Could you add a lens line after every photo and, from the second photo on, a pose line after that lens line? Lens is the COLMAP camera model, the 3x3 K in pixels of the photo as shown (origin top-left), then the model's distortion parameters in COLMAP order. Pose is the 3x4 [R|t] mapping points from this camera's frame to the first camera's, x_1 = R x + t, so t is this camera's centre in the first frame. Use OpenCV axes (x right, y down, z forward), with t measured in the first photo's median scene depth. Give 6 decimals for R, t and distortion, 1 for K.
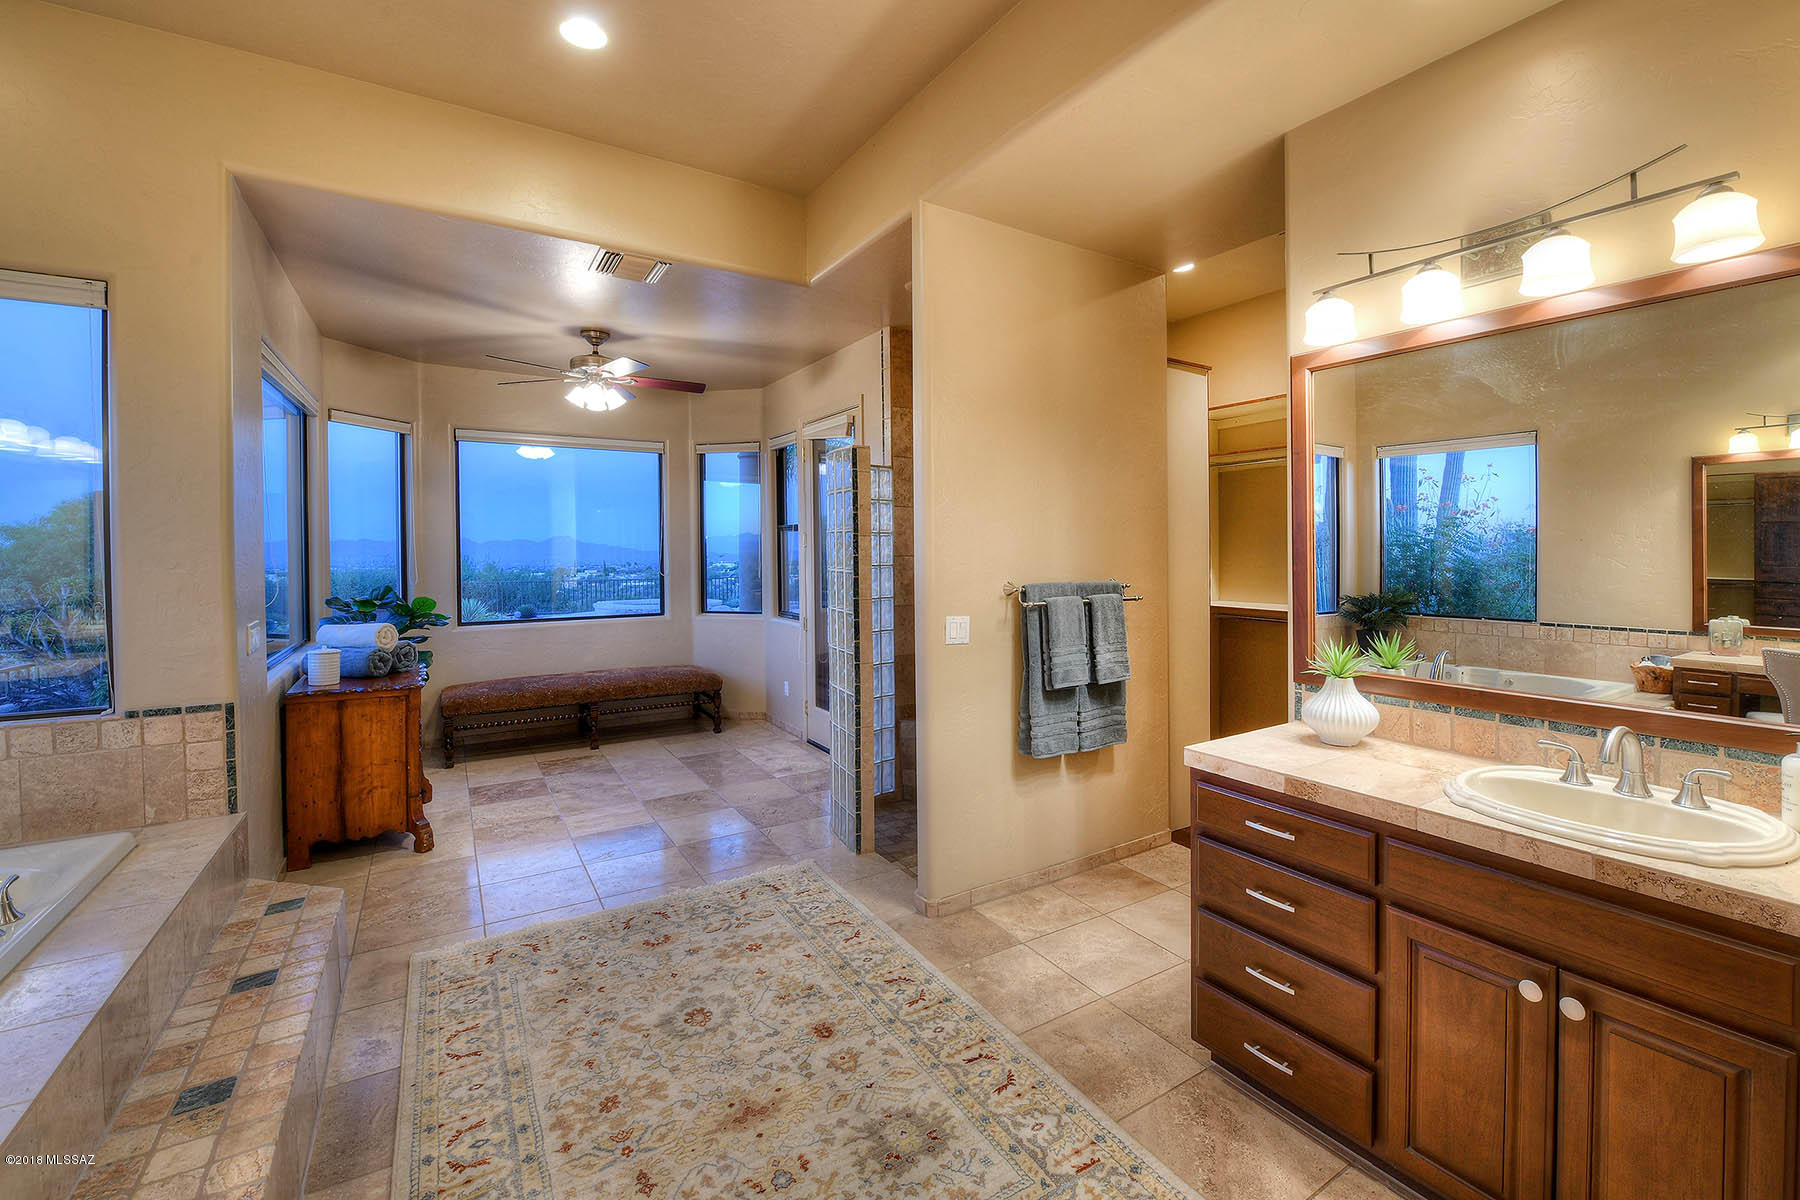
lens RADIAL K [[834.2, 0, 972.9], [0, 834.2, 547.5], [0, 0, 1]] dist [-0.014727, -0.003397]
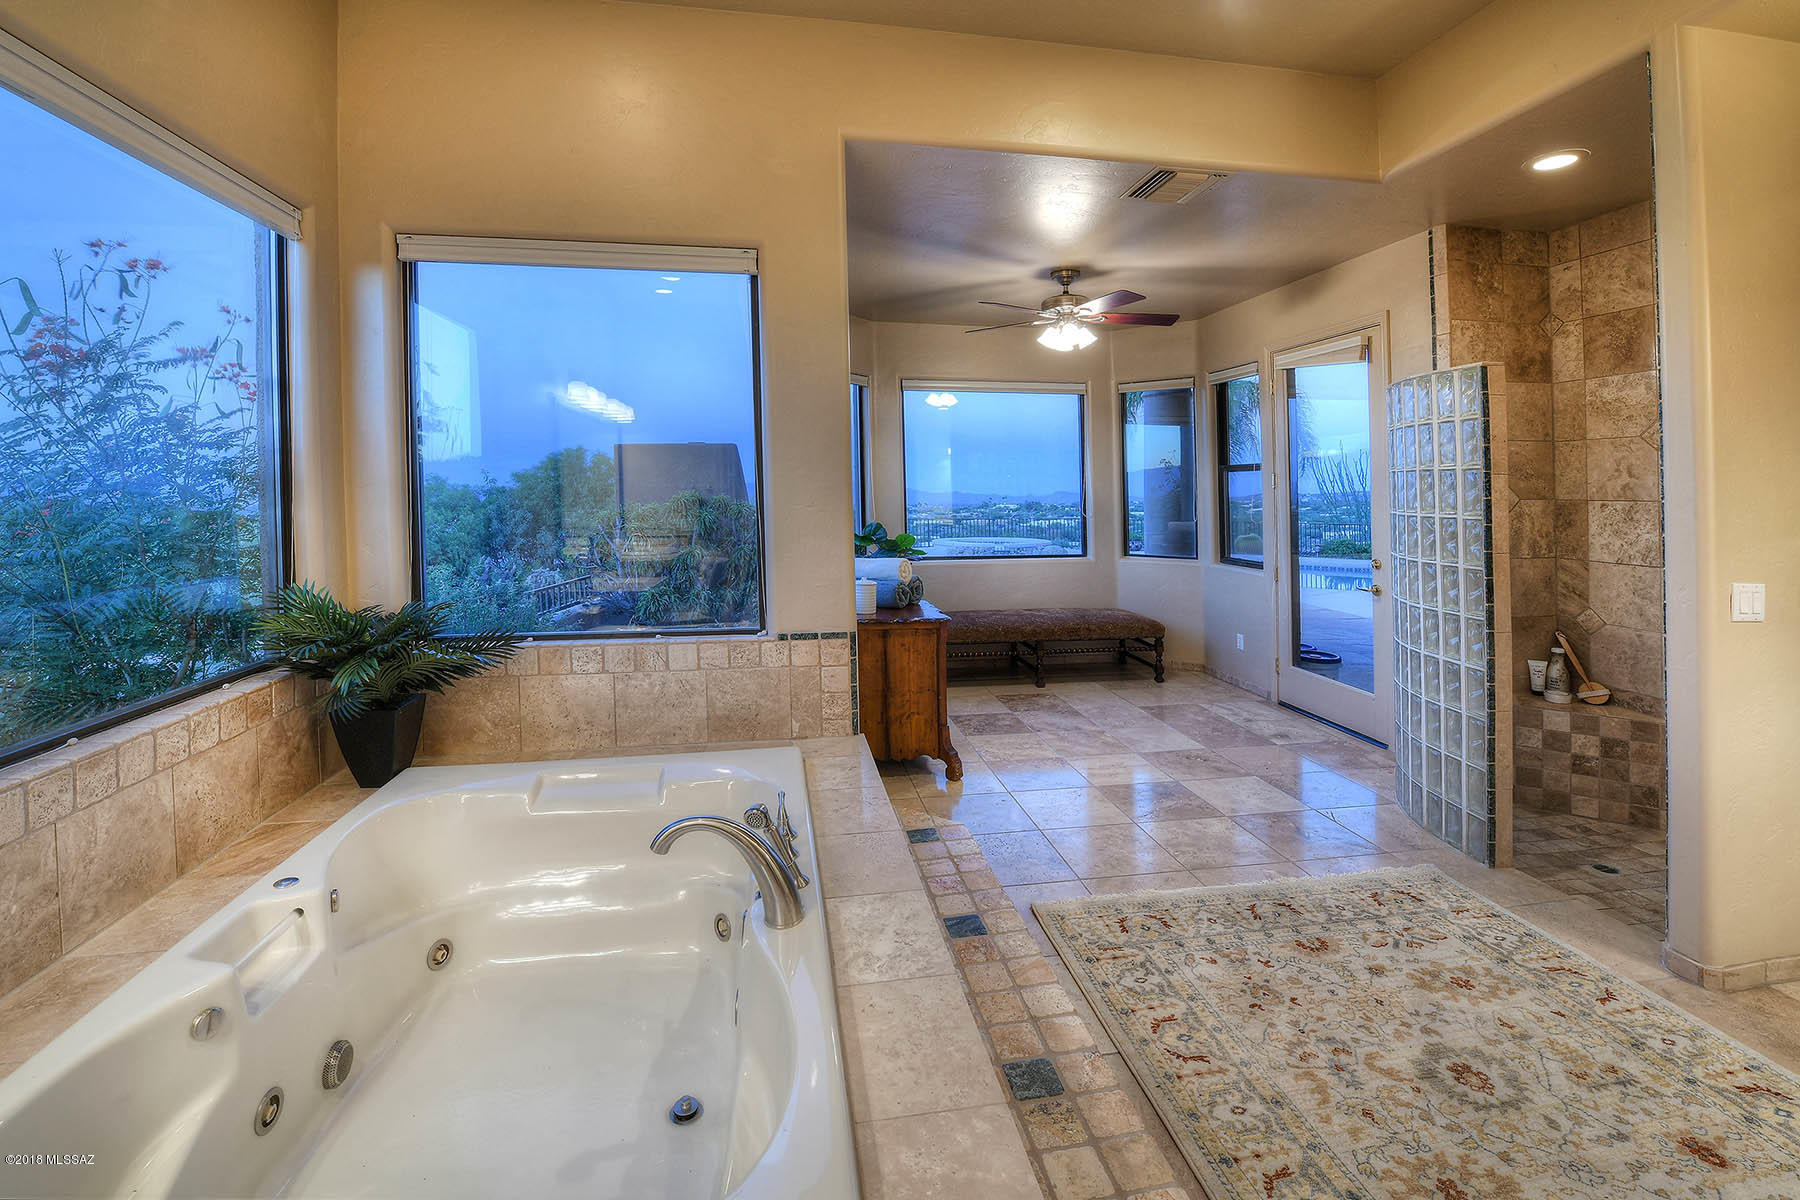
lens RADIAL K [[834.2, 0, 938.7], [0, 834.2, 500.2], [0, 0, 1]] dist [-0.014727, -0.003397]
pose [[0.909171, 0.008051, -0.416344, -0.258182], [-0.002879, 0.999911, 0.013049, 0.001918], [0.416412, -0.010665, 0.909113, 0.042210]]
